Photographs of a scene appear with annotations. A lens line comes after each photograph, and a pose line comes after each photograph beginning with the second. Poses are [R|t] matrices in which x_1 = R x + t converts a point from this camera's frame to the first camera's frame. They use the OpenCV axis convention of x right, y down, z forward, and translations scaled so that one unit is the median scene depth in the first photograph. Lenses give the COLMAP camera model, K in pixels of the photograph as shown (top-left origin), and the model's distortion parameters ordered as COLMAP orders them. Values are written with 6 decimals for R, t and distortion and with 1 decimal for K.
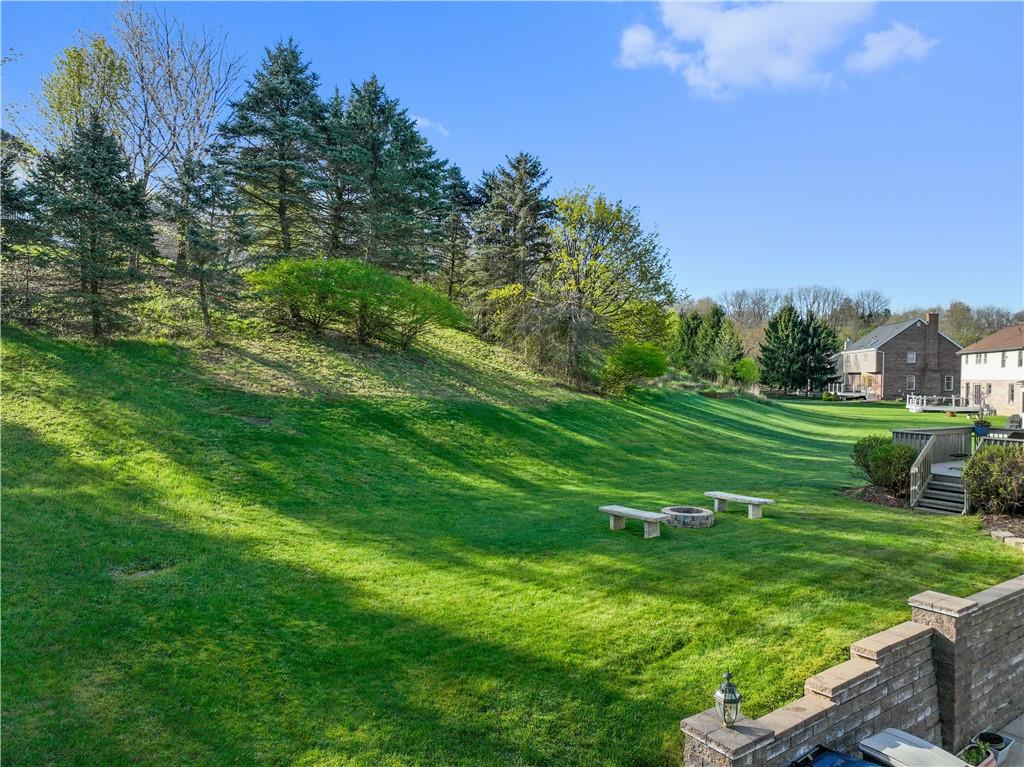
lens RADIAL K [[718.4, 0, 513.4], [0, 718.4, 383.1], [0, 0, 1]] dist [0.004278, 0.002885]
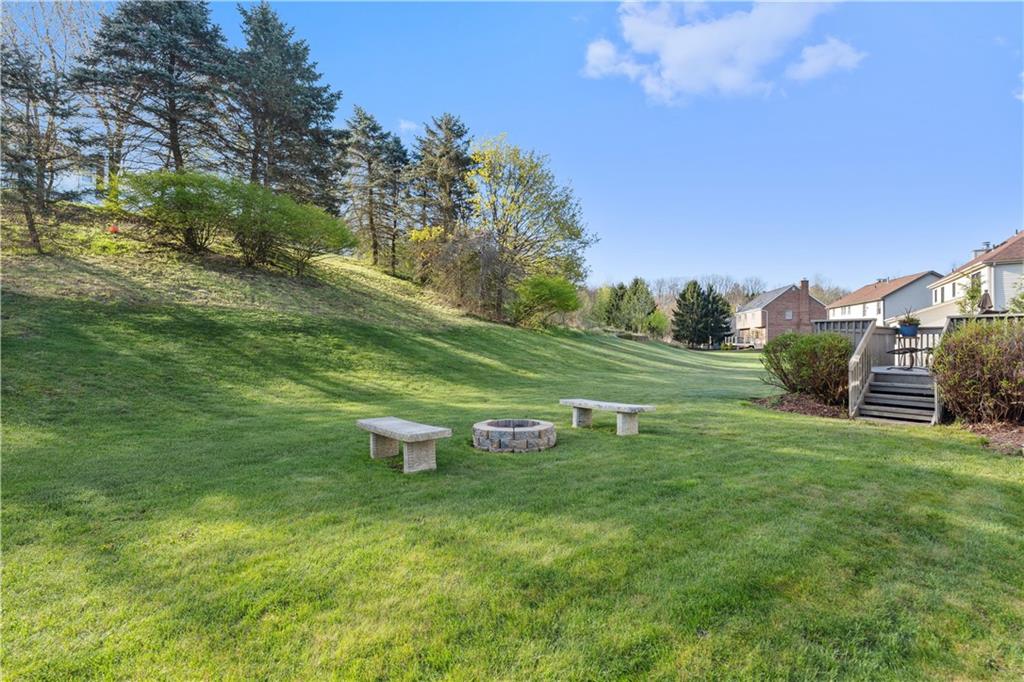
lens RADIAL K [[495.2, 0, 510.1], [0, 495.2, 341.6], [0, 0, 1]] dist [-0.002123, -0.000862]
pose [[0.999837, -0.017325, 0.005177, 0.089880], [0.017432, 0.999618, -0.021451, 0.043739], [-0.004803, 0.021538, 0.999756, 0.216570]]
